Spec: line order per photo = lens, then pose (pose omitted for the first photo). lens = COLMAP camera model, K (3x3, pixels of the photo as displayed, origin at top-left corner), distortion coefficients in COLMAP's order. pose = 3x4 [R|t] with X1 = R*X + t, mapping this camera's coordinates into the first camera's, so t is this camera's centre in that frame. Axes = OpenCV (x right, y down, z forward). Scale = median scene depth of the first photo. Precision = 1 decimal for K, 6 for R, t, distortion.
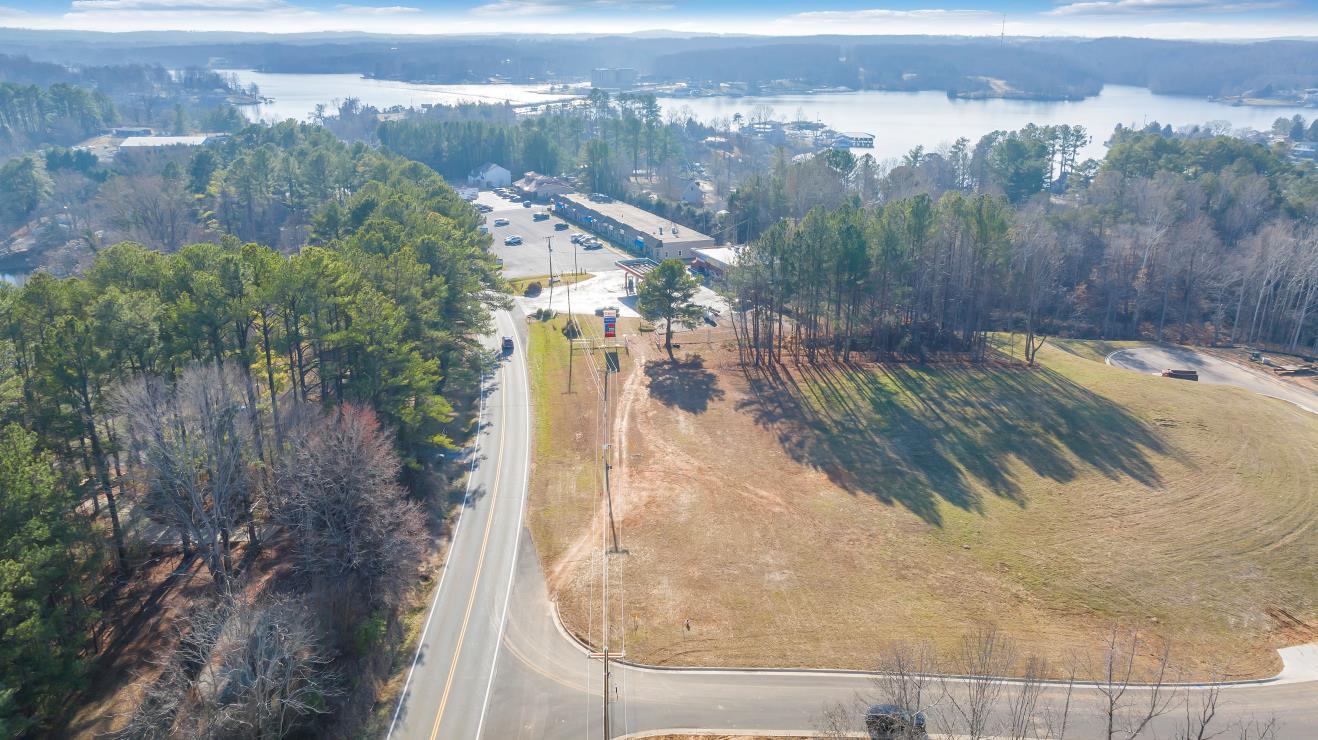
lens RADIAL K [[946.4, 0, 659.0], [0, 946.4, 370.0], [0, 0, 1]] dist [-0.023832, 0.005798]
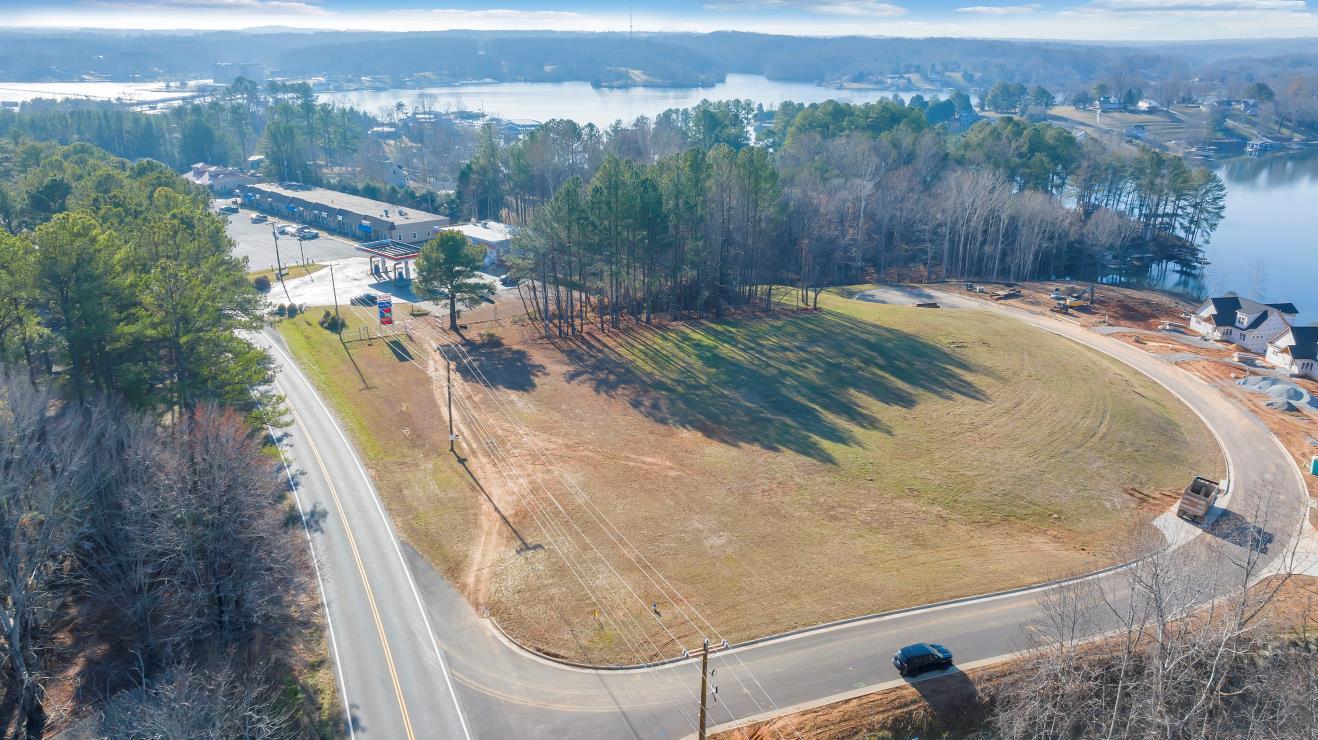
lens RADIAL K [[946.4, 0, 659.0], [0, 946.4, 370.0], [0, 0, 1]] dist [-0.023832, 0.005798]
pose [[0.930232, -0.118724, 0.347237, -0.147428], [0.118403, 0.992717, 0.022225, 0.020278], [-0.347347, 0.020440, 0.937514, 0.114375]]
